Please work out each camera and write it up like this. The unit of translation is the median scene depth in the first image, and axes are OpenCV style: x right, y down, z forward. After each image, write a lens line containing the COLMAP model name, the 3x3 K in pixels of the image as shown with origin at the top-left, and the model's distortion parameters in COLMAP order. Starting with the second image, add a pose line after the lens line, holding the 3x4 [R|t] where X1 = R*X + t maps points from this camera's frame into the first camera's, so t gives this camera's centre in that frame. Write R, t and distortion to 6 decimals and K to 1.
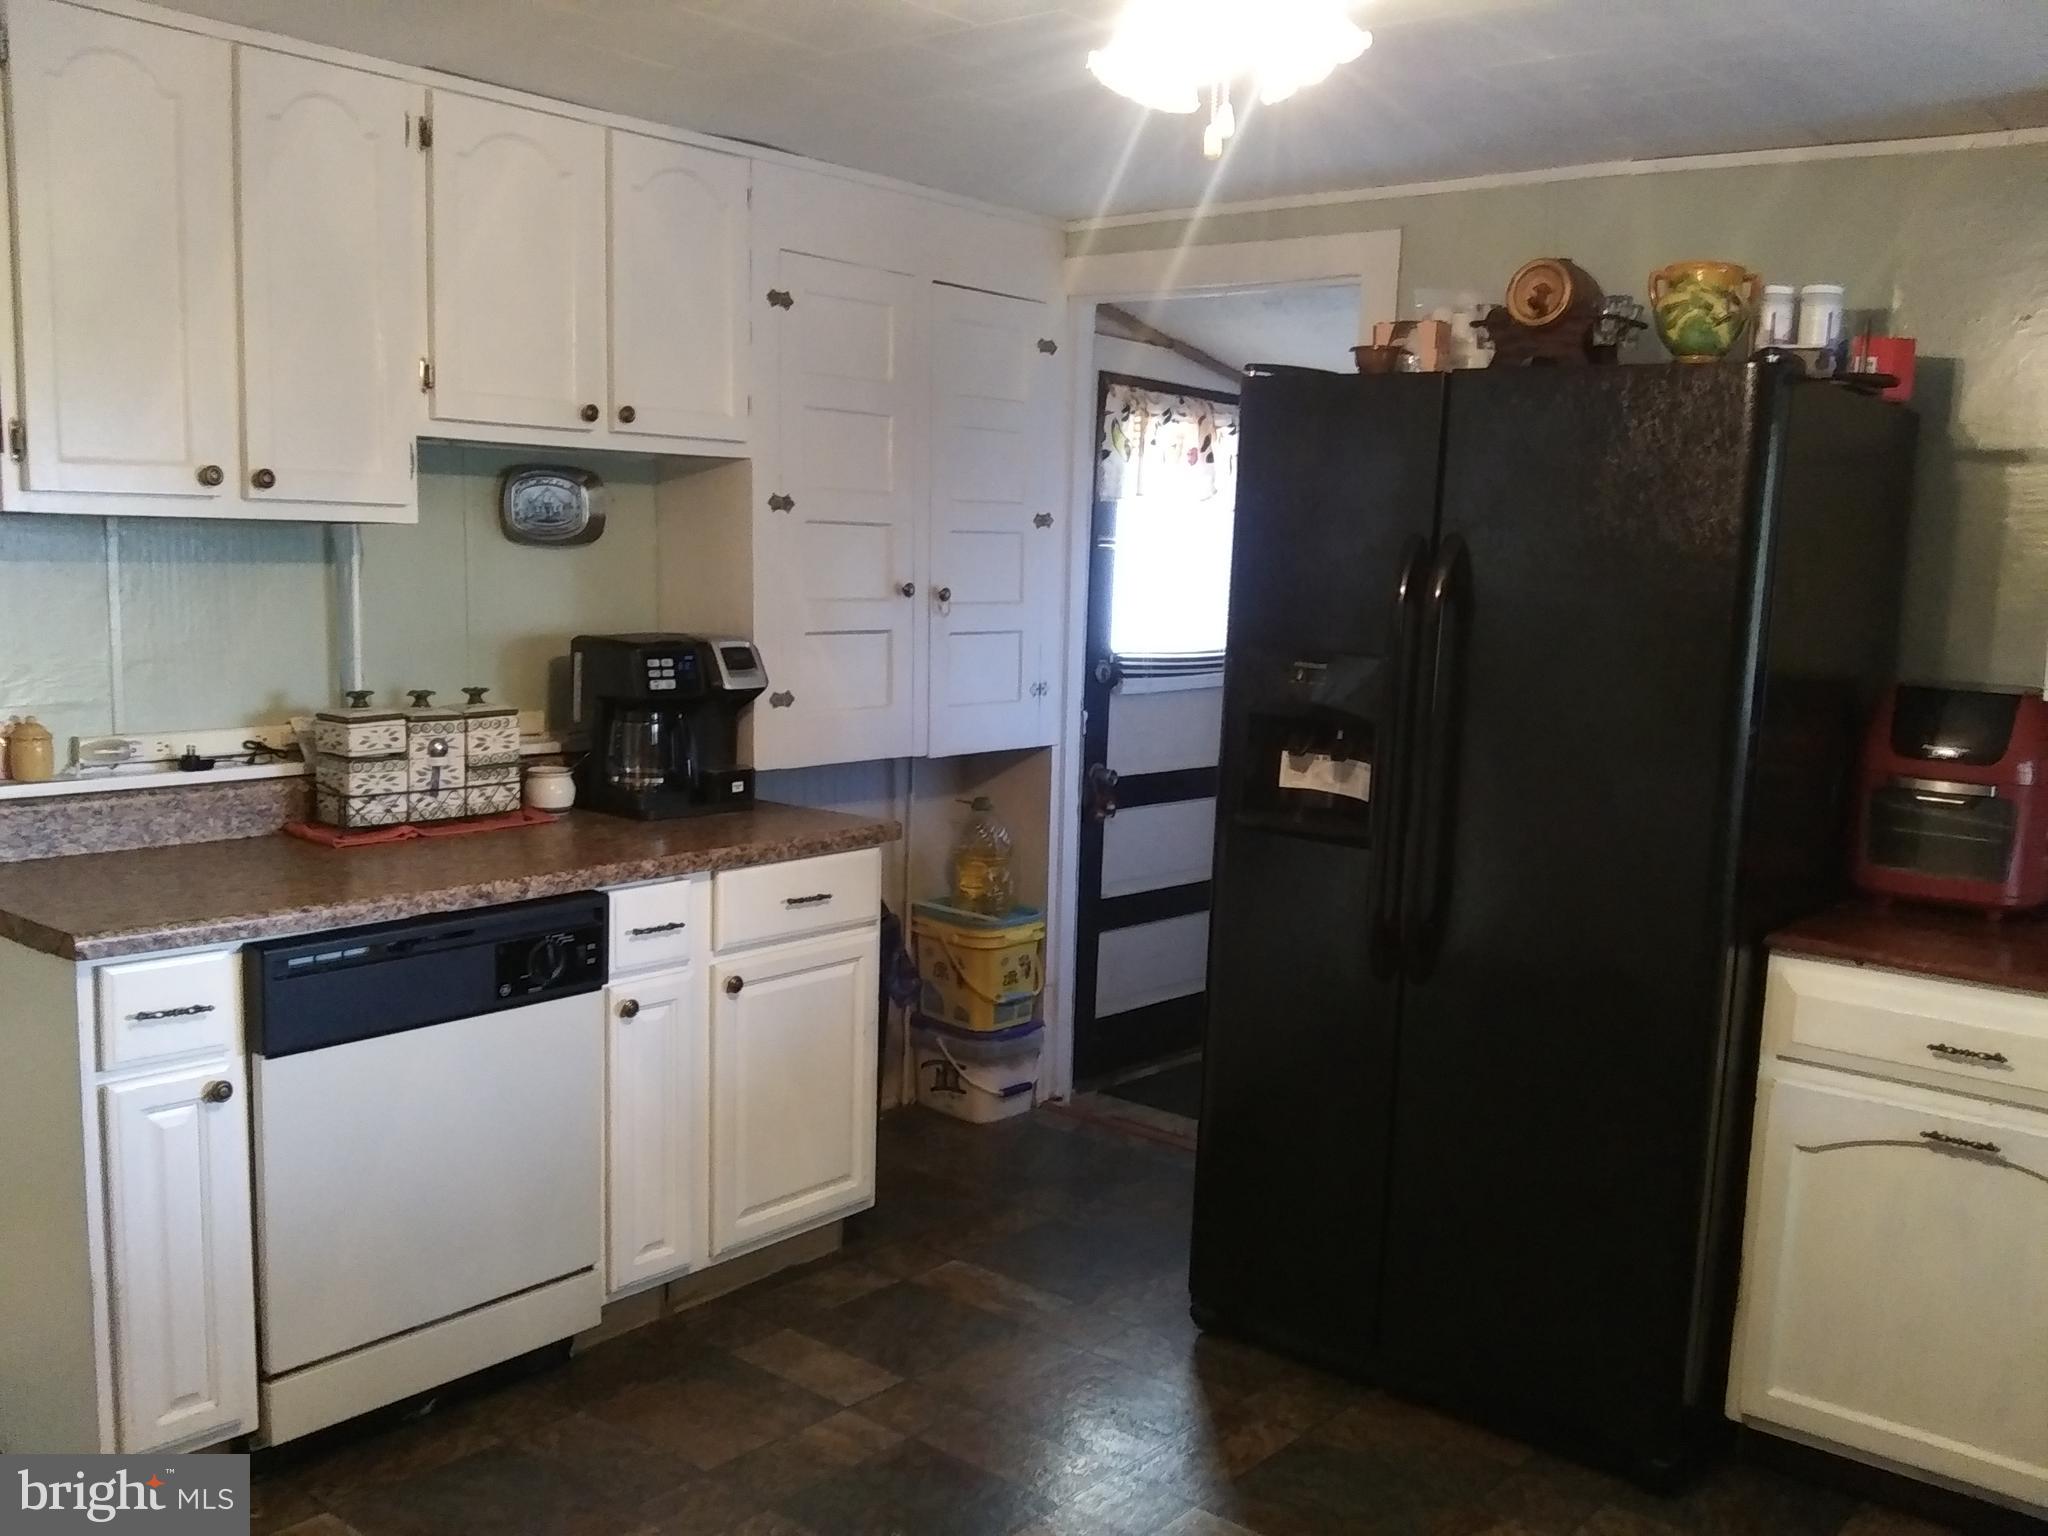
lens RADIAL K [[1862.5, 0, 1024.0], [0, 1862.5, 768.0], [0, 0, 1]] dist [0.011506, -0.113384]
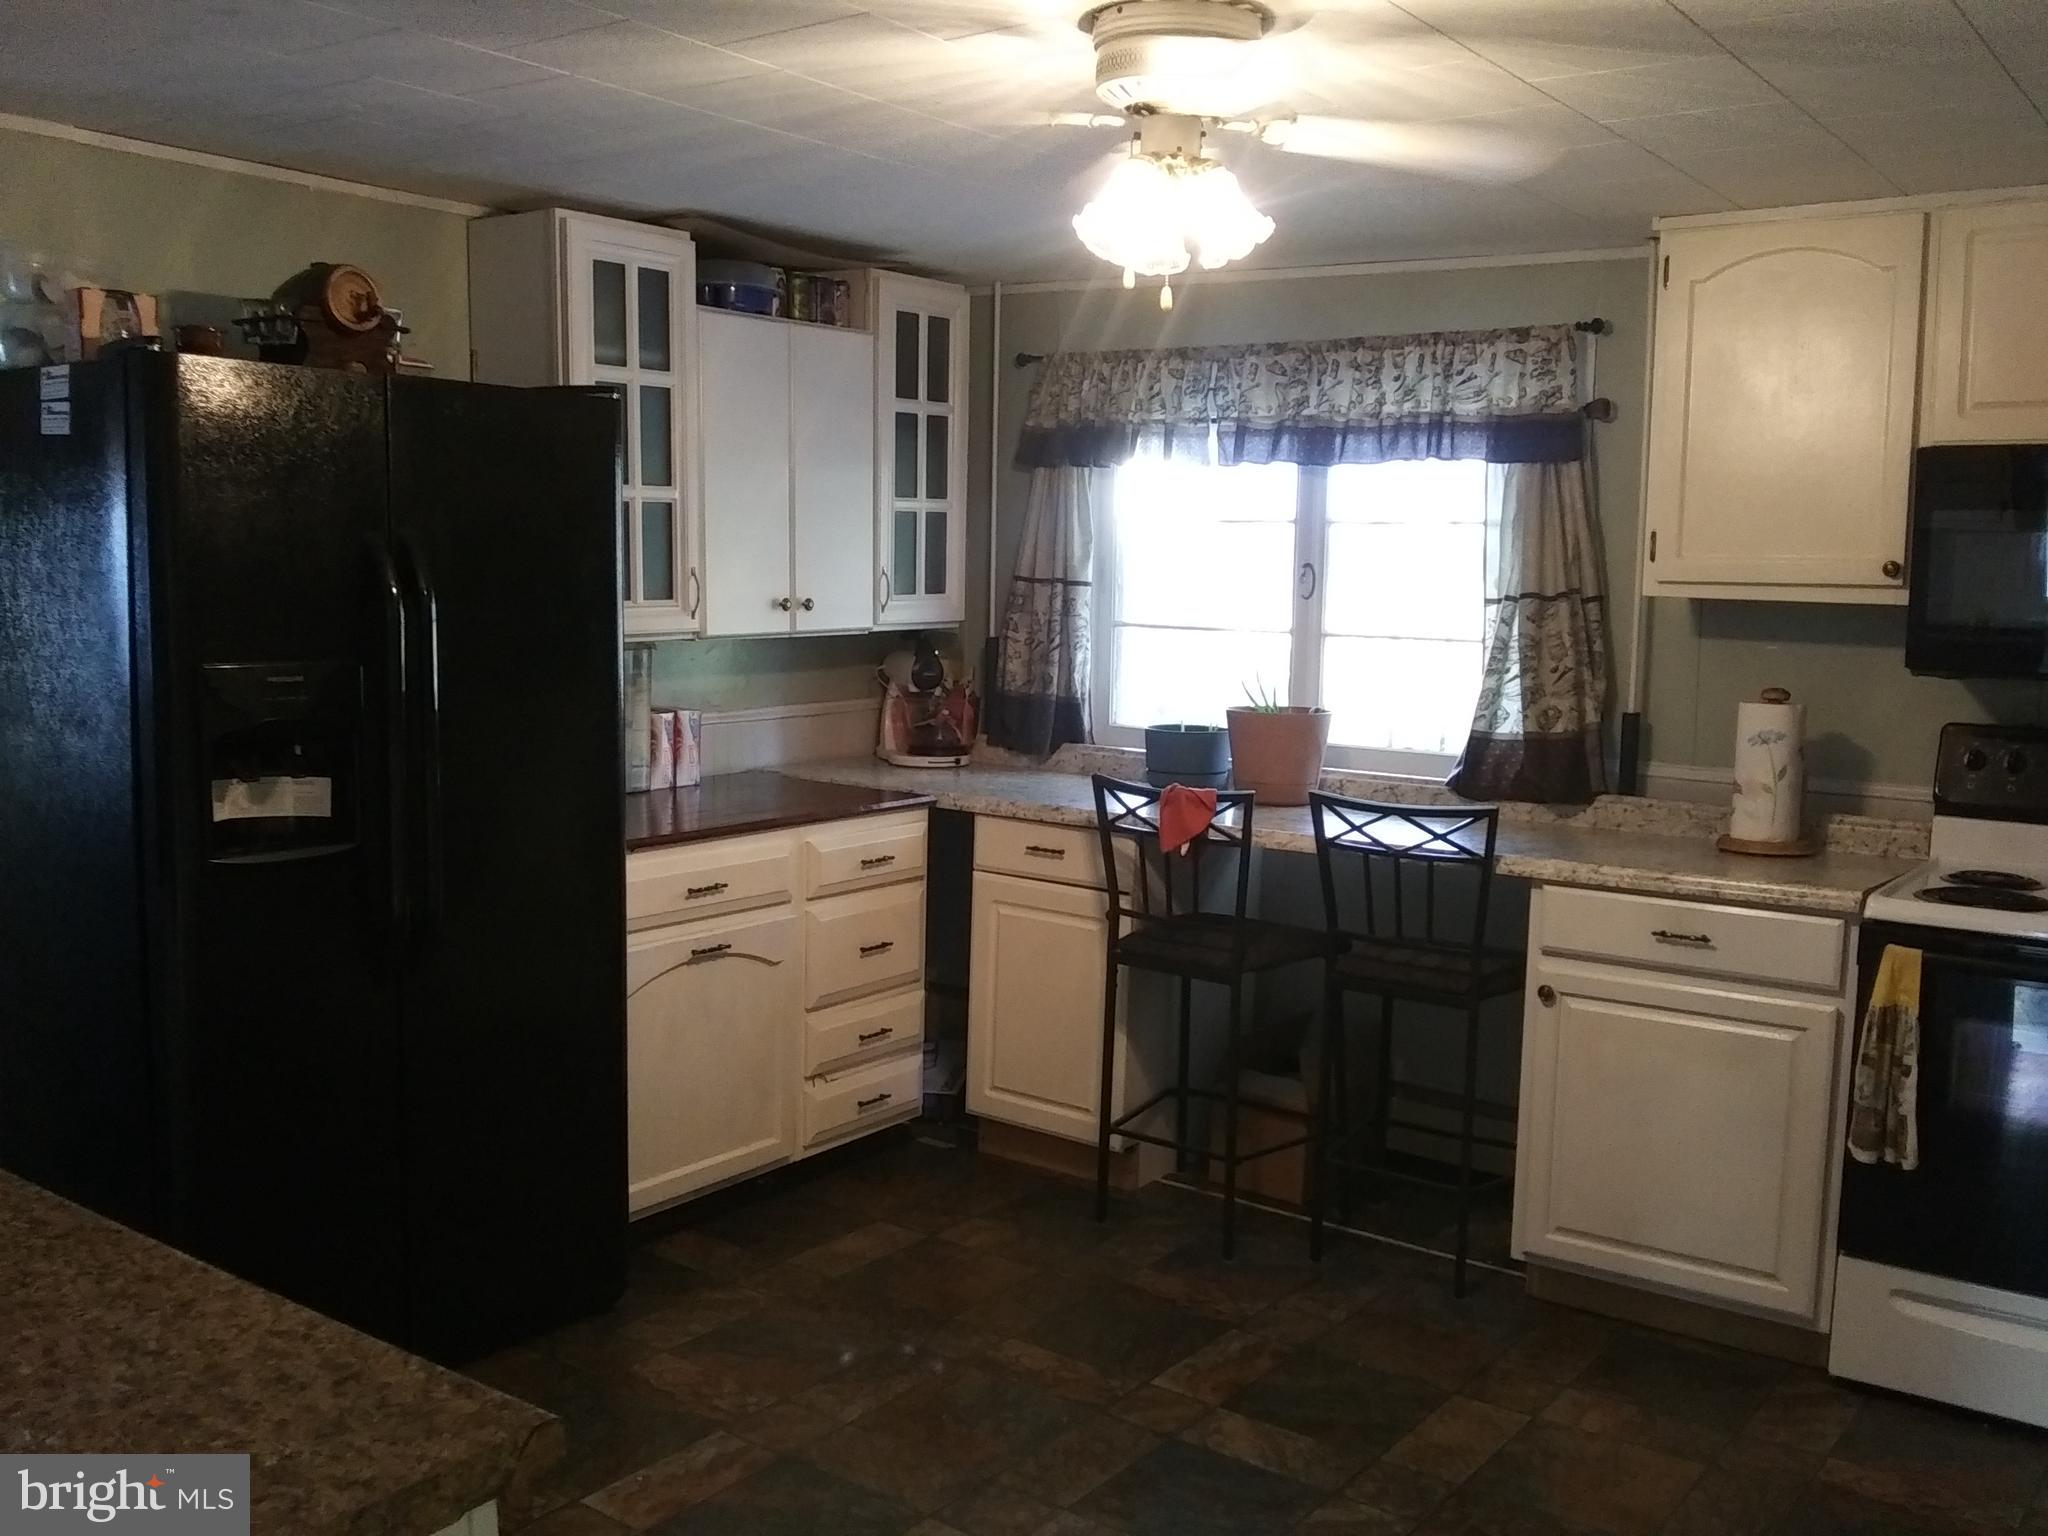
lens RADIAL K [[1862.5, 0, 1024.0], [0, 1862.5, 768.0], [0, 0, 1]] dist [0.011506, -0.113384]
pose [[-0.041831, -0.146857, 0.988273, -0.924335], [0.107900, 0.982690, 0.150594, -0.131981], [-0.993281, 0.112934, -0.025261, 0.767379]]
